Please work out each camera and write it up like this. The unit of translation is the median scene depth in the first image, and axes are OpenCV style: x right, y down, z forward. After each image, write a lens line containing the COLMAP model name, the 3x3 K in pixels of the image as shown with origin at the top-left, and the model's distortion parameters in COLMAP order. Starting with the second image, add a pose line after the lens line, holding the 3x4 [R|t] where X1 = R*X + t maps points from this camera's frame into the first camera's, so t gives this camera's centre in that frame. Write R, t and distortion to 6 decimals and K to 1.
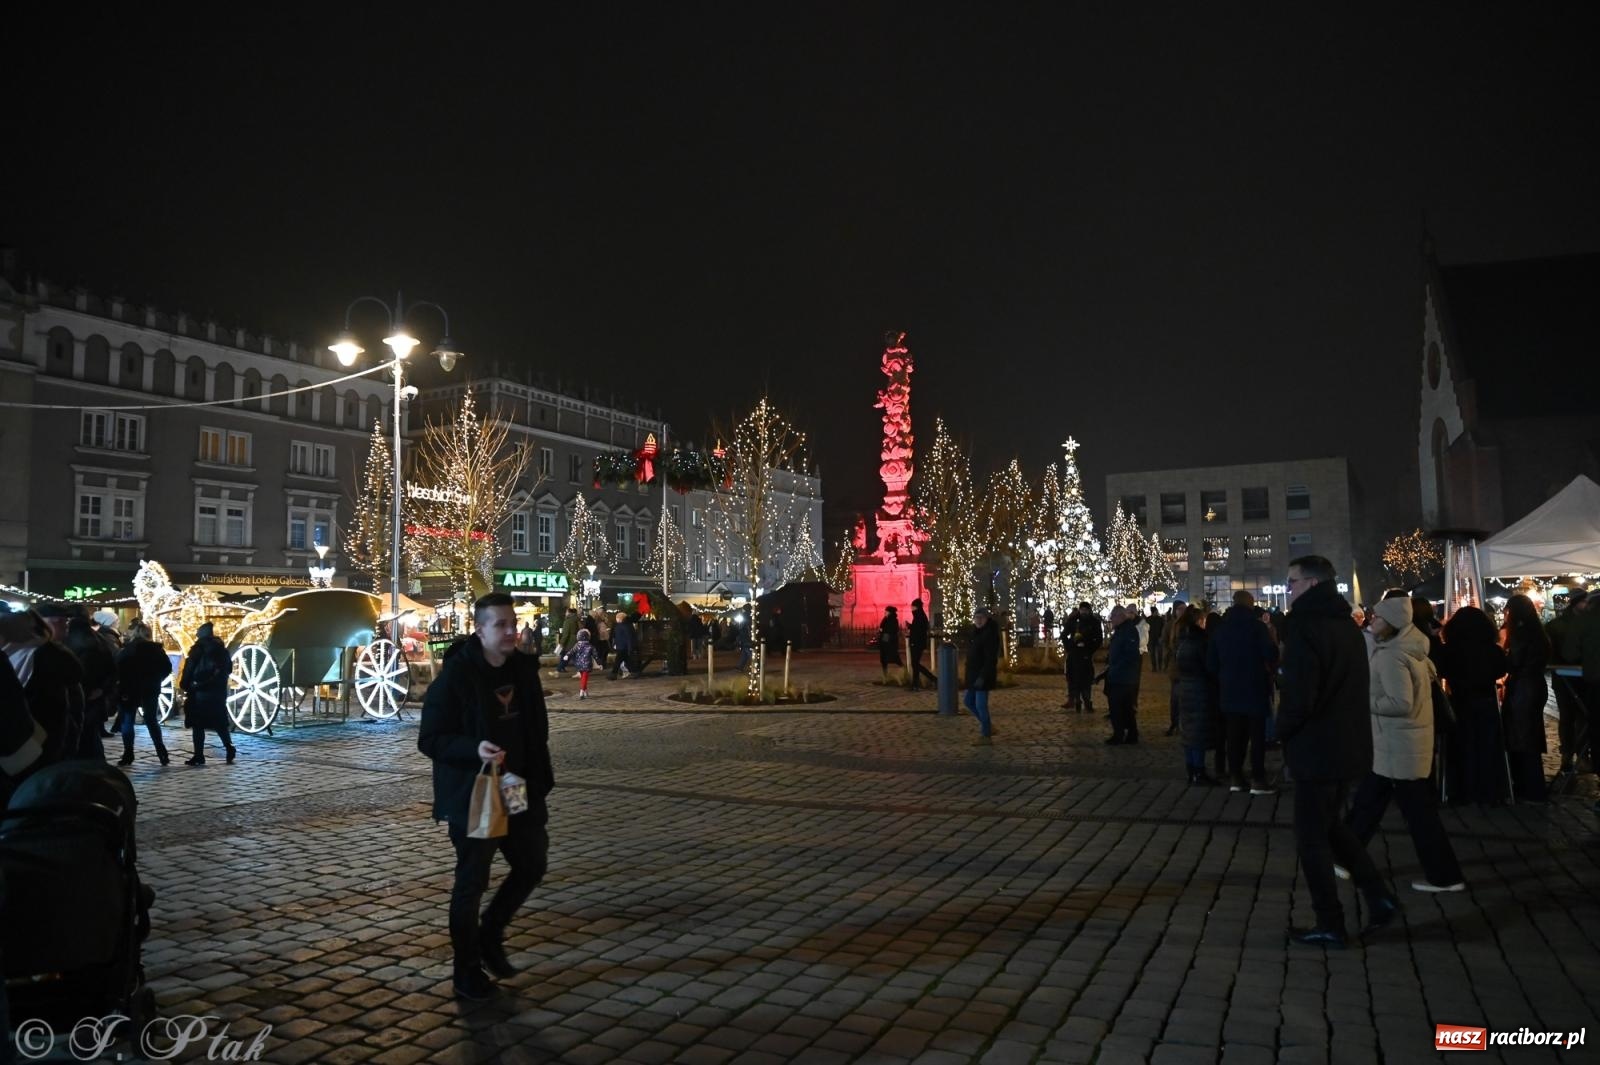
lens RADIAL K [[1098.1, 0, 818.2], [0, 1098.1, 533.4], [0, 0, 1]] dist [-0.153526, 0.124716]
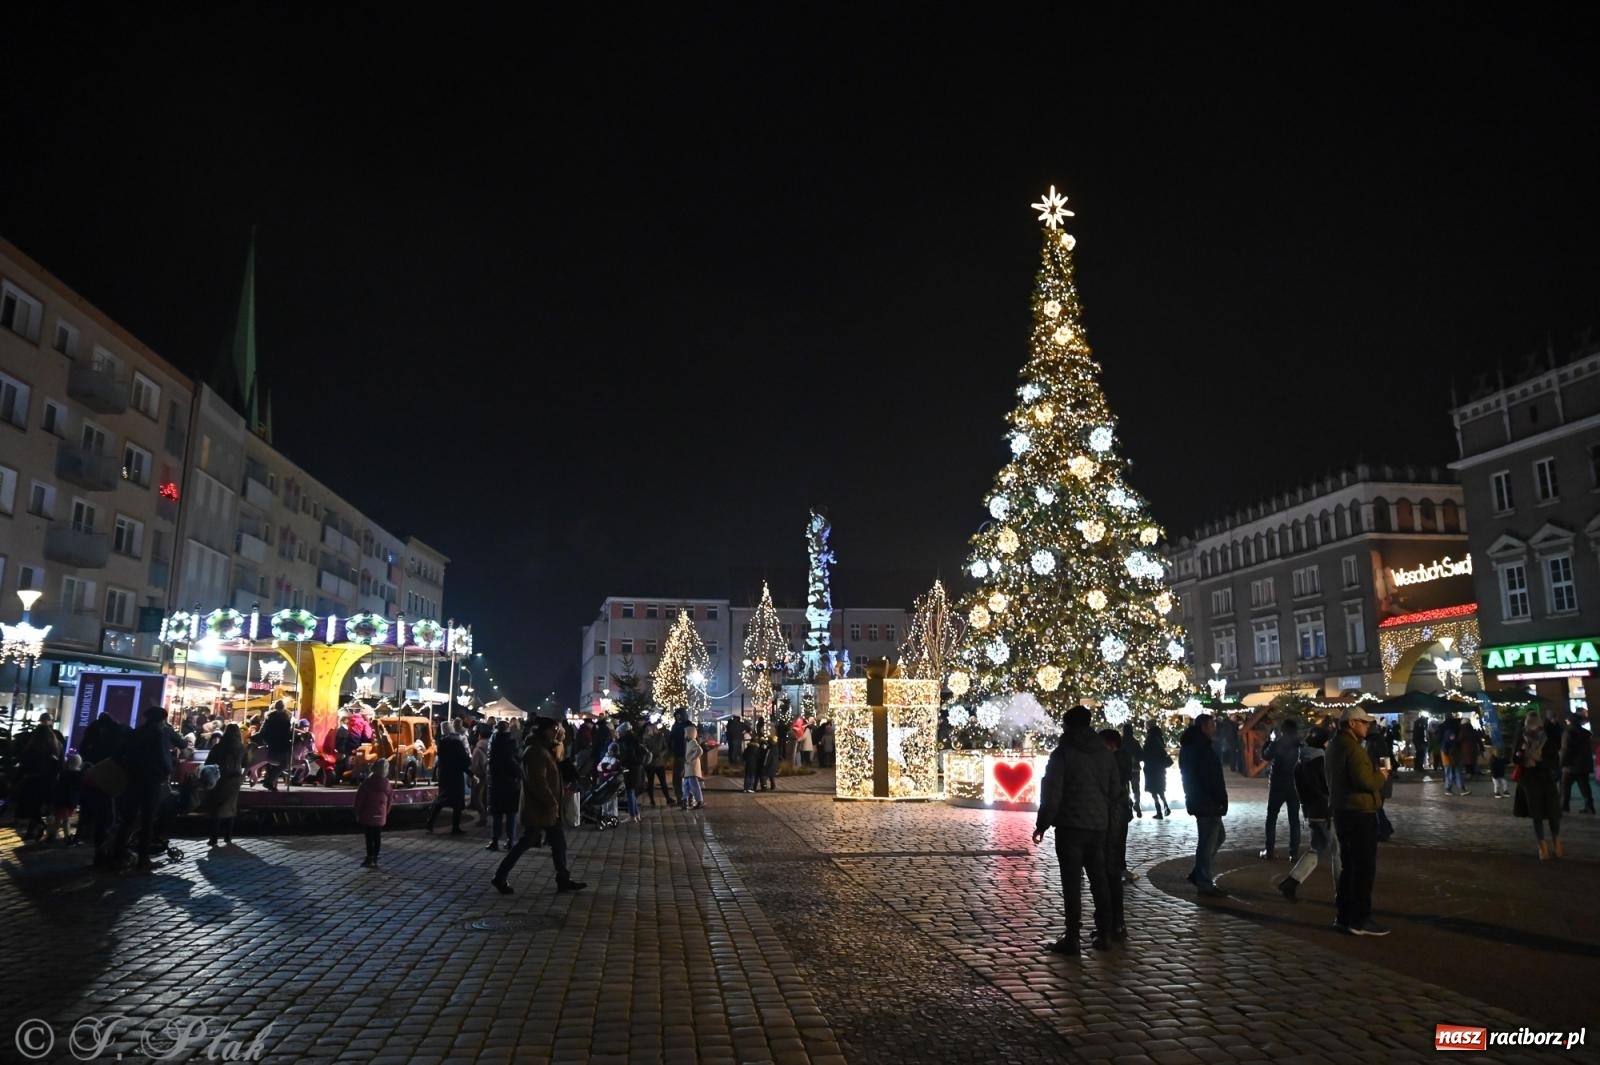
lens RADIAL K [[1098.1, 0, 818.2], [0, 1098.1, 533.4], [0, 0, 1]] dist [-0.153526, 0.124716]
pose [[-0.835993, -0.047192, -0.546706, 0.502000], [0.091613, 0.970309, -0.223846, 0.075254], [0.541038, -0.237219, -0.806849, 1.308538]]
